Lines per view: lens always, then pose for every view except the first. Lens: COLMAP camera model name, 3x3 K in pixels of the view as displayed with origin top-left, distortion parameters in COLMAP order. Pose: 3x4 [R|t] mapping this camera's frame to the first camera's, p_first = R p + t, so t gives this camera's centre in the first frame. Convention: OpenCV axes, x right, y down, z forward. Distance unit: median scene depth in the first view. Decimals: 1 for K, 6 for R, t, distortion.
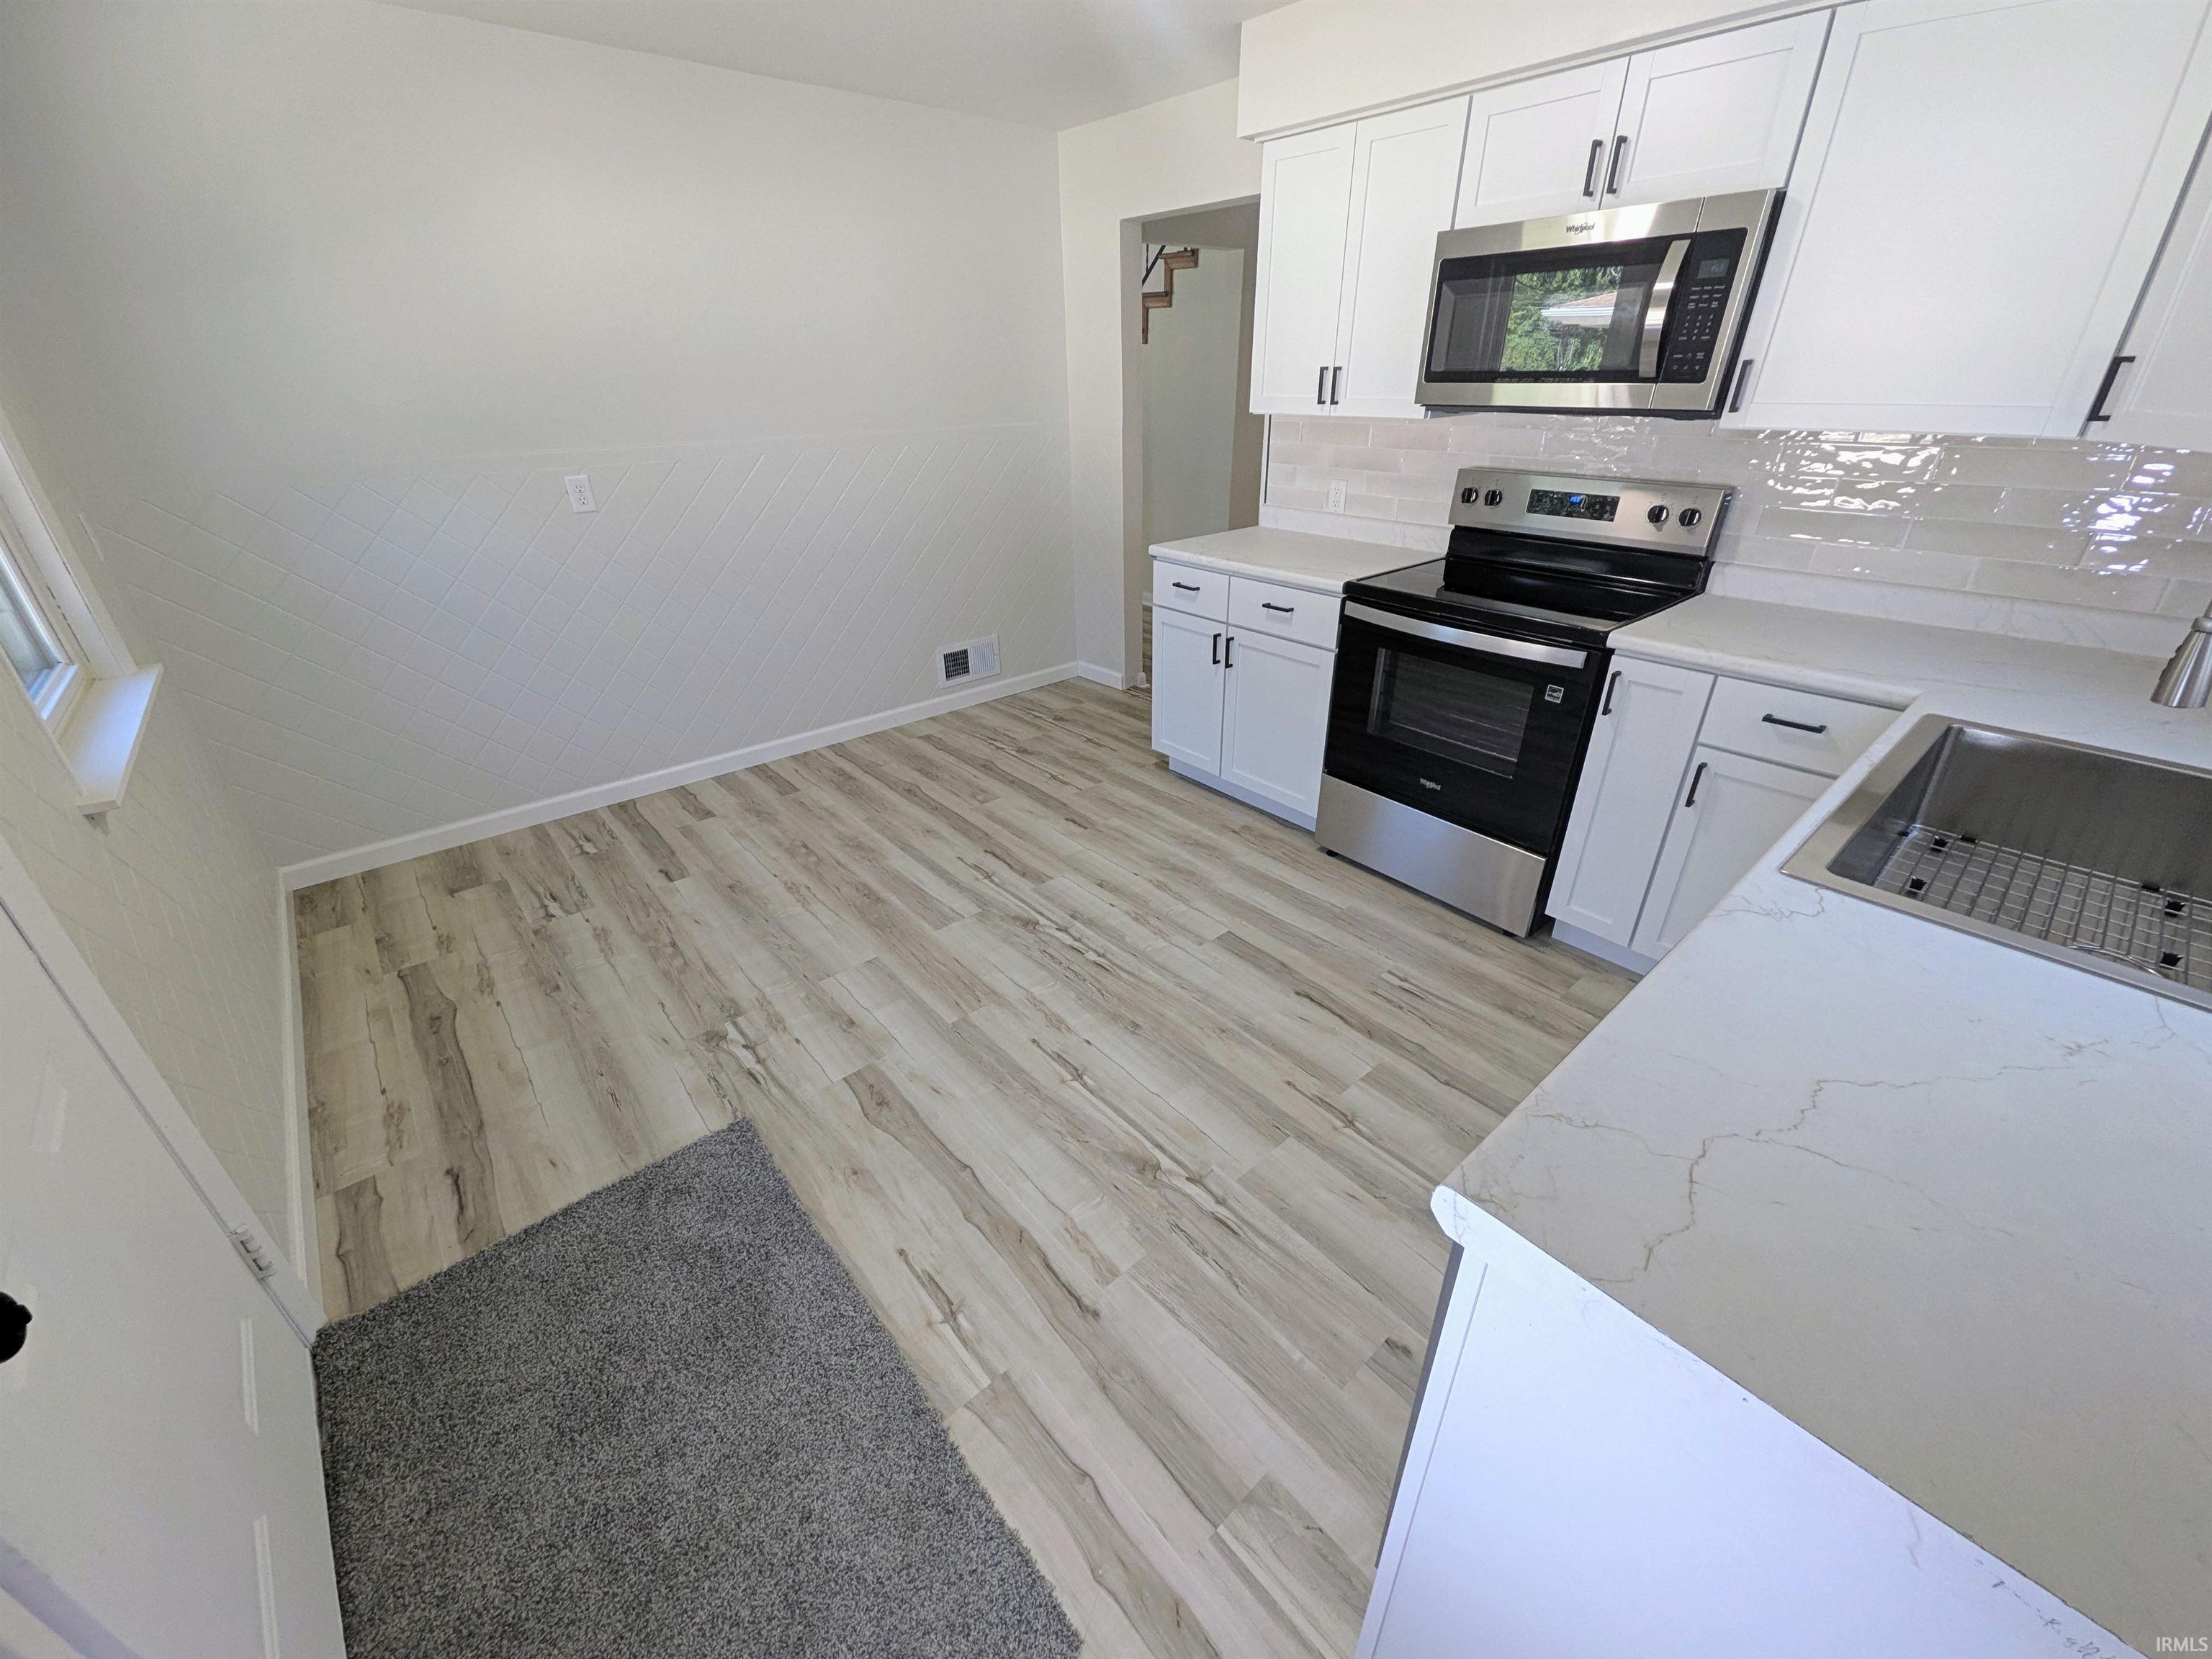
lens RADIAL K [[873.9, 0, 1113.0], [0, 873.9, 831.7], [0, 0, 1]] dist [0.007684, -0.000399]
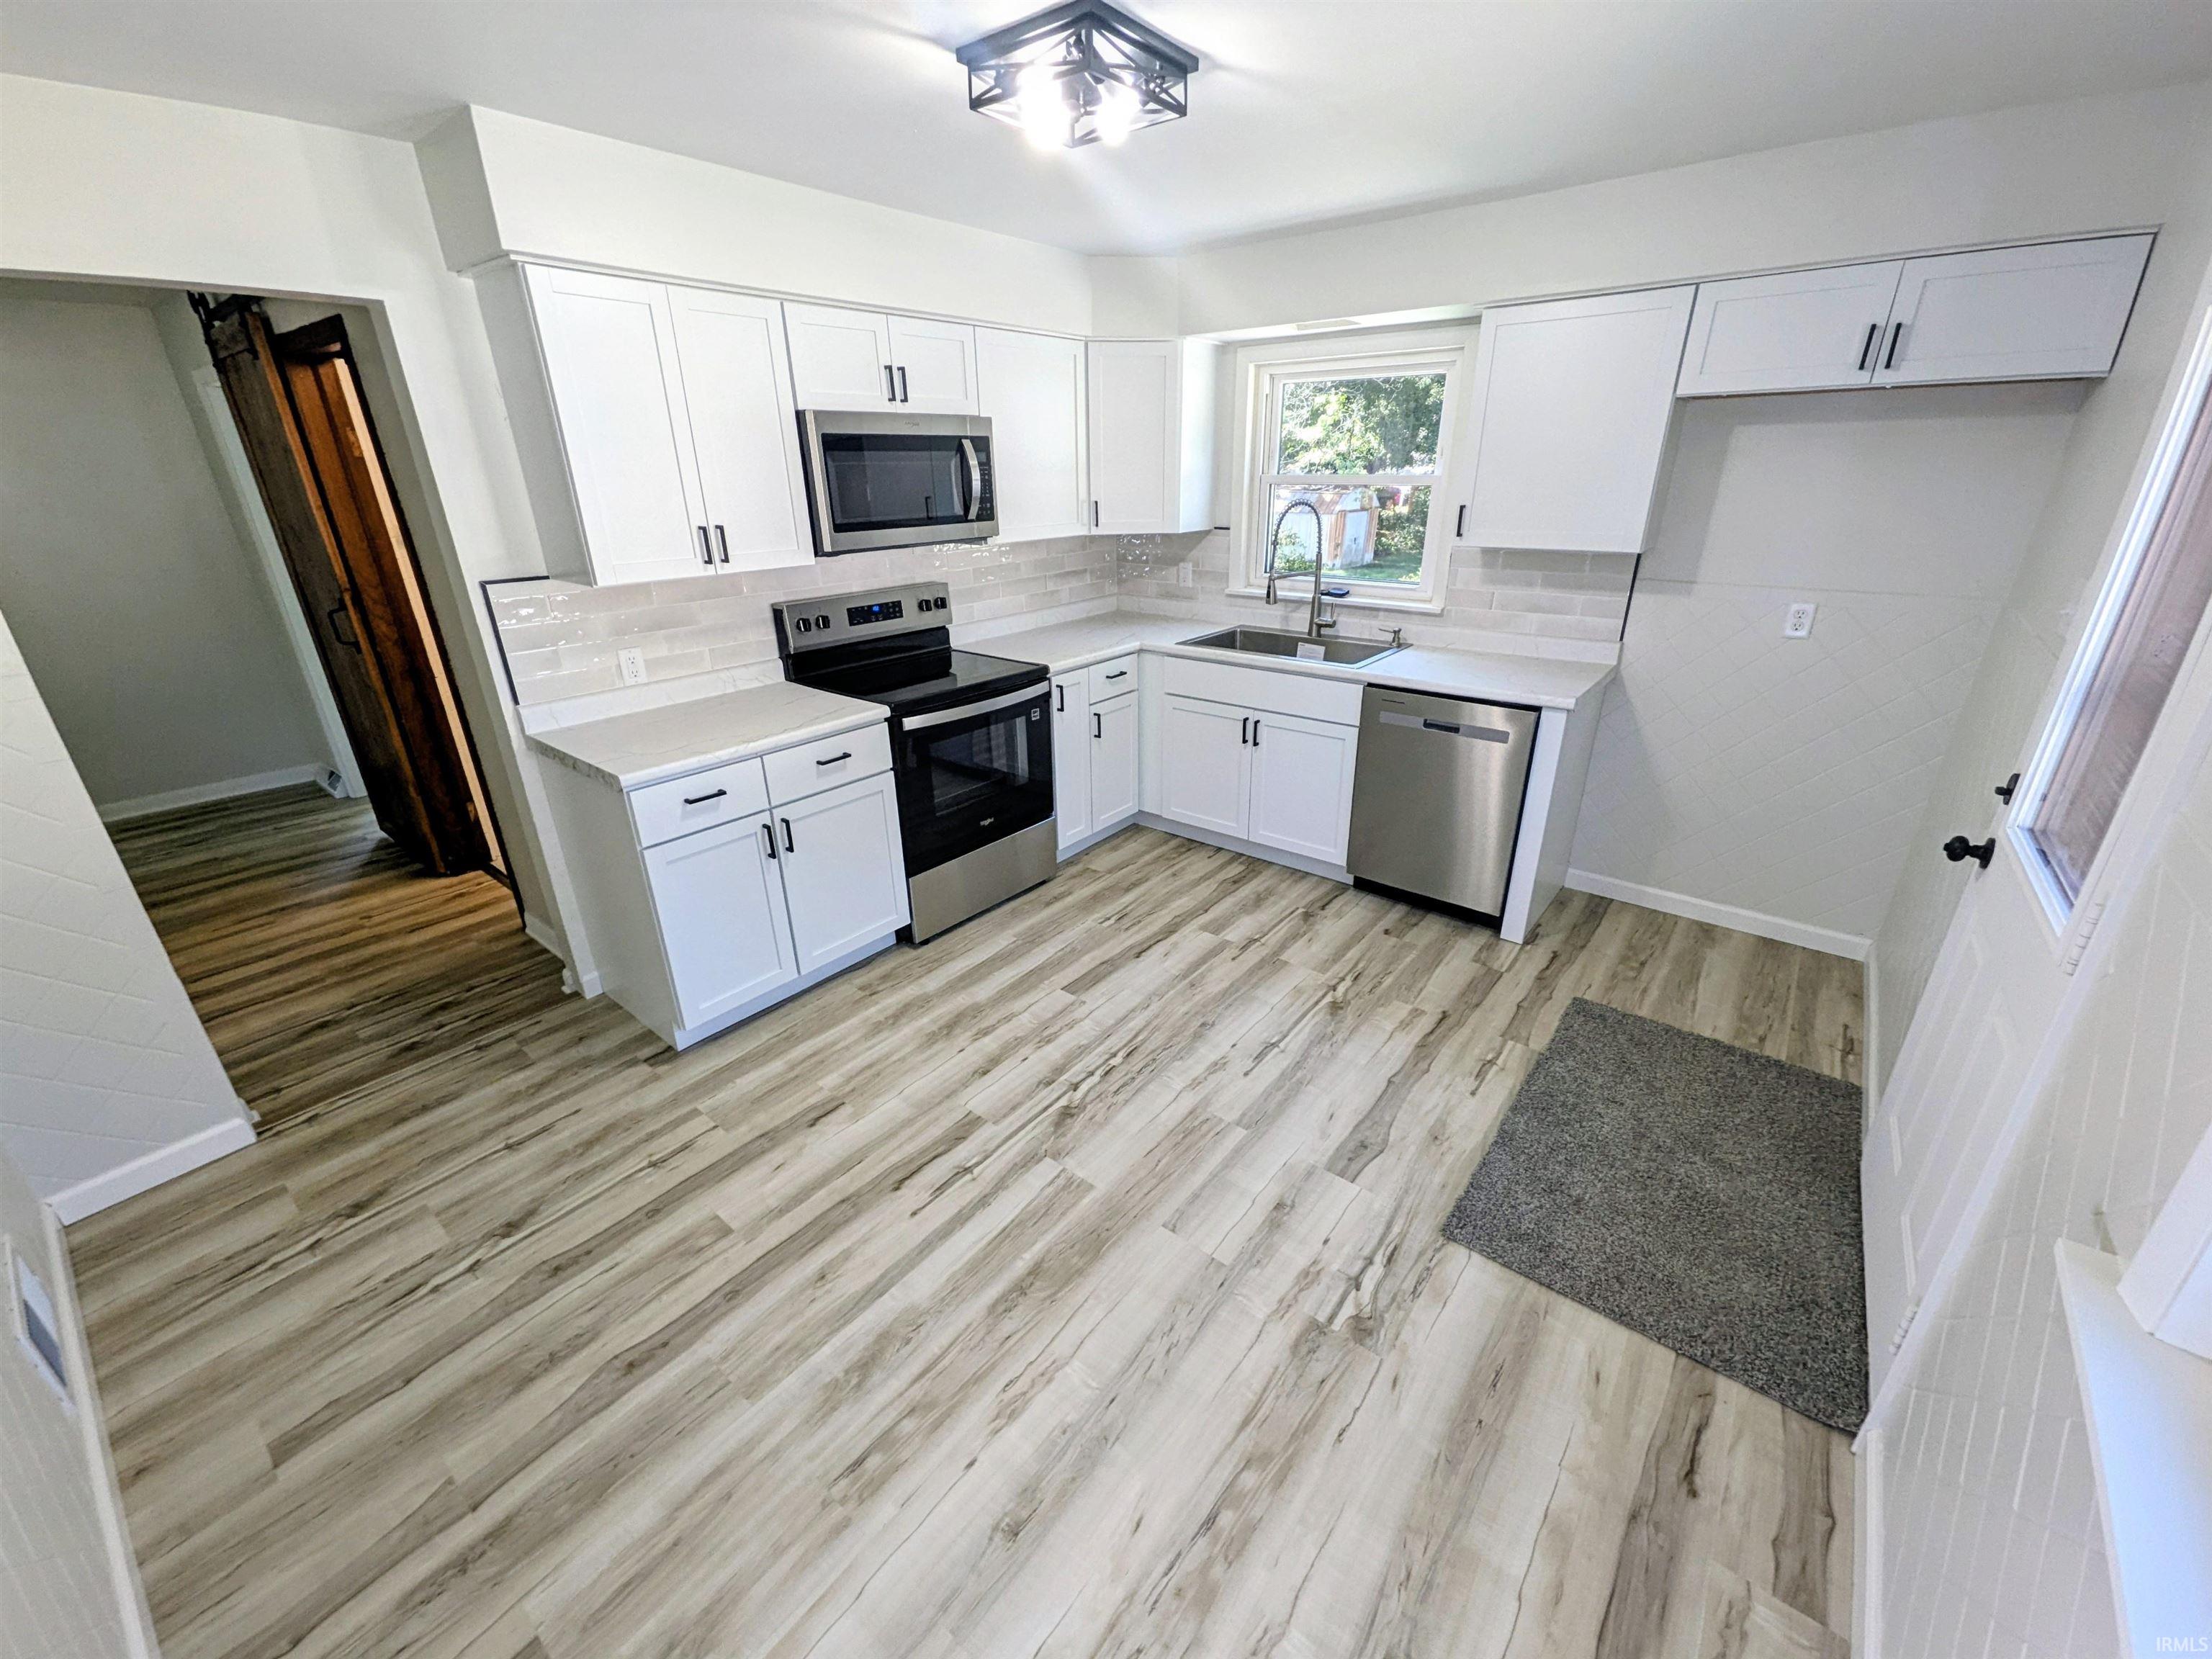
lens RADIAL K [[873.9, 0, 1113.0], [0, 873.9, 831.7], [0, 0, 1]] dist [0.007684, -0.000399]
pose [[-0.180857, -0.370988, 0.910856, -0.849782], [0.476774, 0.776960, 0.411120, -0.486214], [-0.860219, 0.508627, 0.036359, 0.812336]]
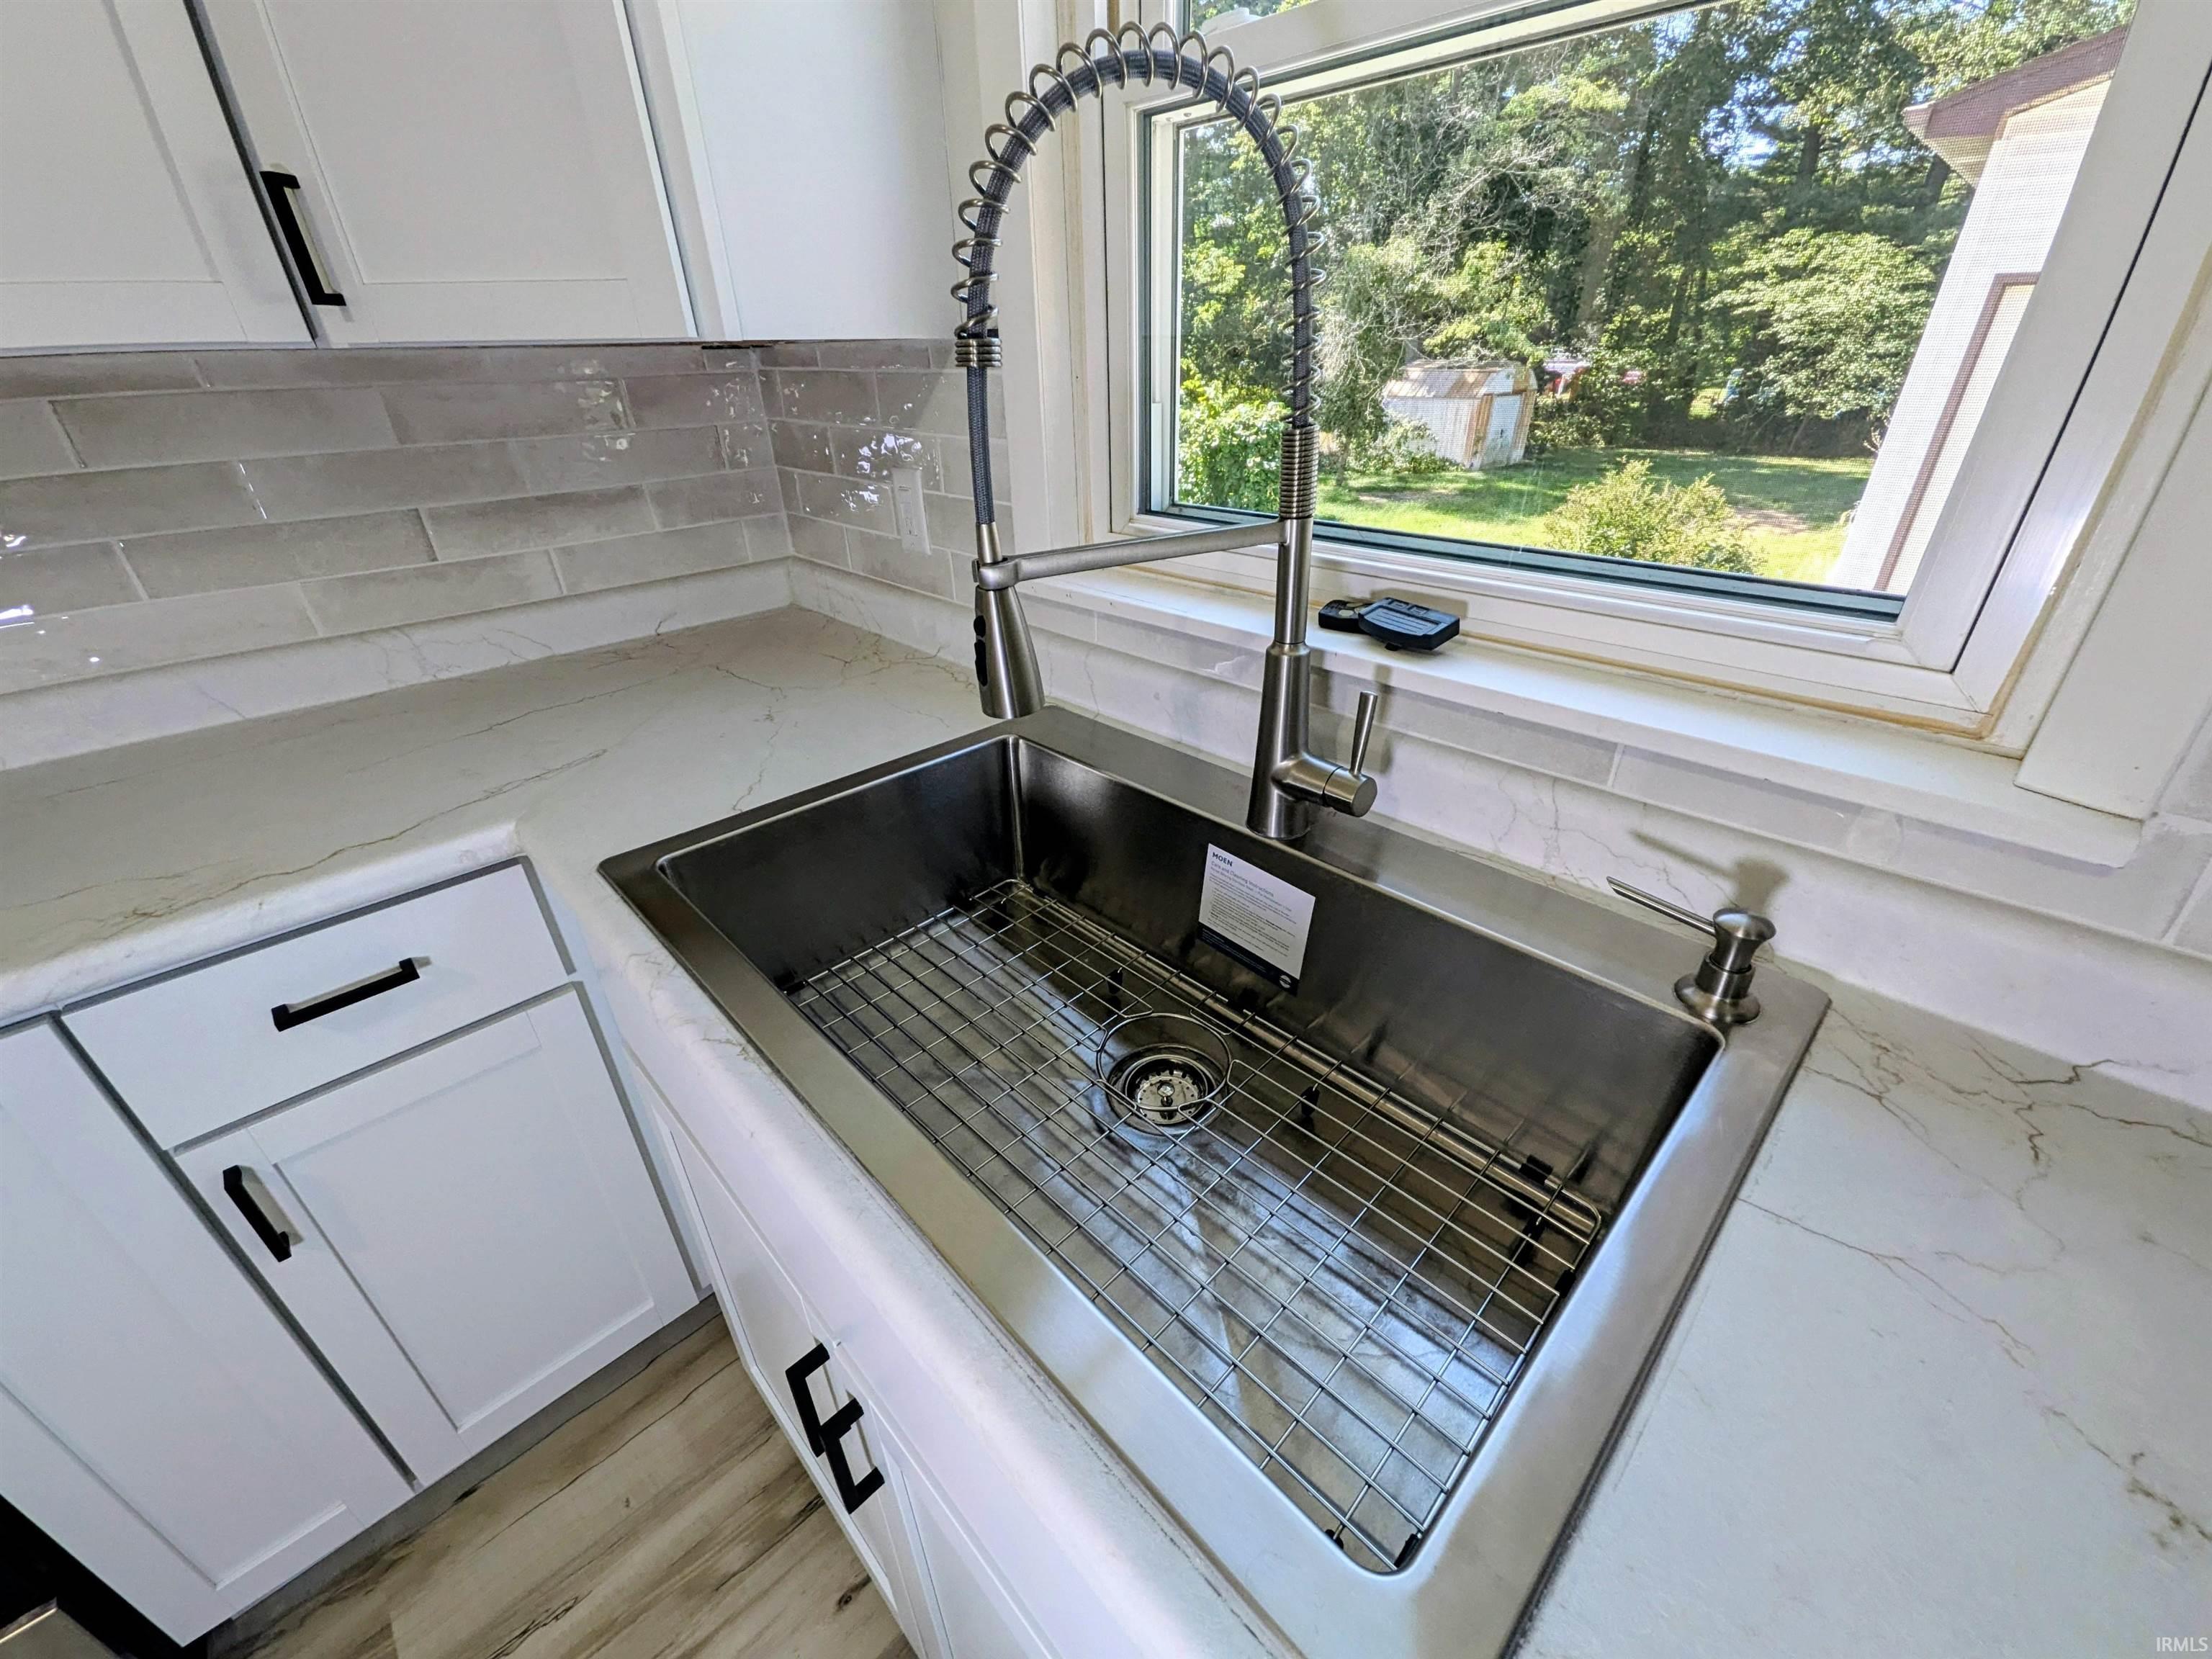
lens RADIAL K [[870.8, 0, 1115.7], [0, 870.8, 835.7], [0, 0, 1]] dist [0.010815, -0.000337]
pose [[-0.057762, -0.472376, 0.879502, 0.289558], [0.491011, 0.753613, 0.437009, -0.137045], [-0.869237, 0.457087, 0.188411, 0.393112]]
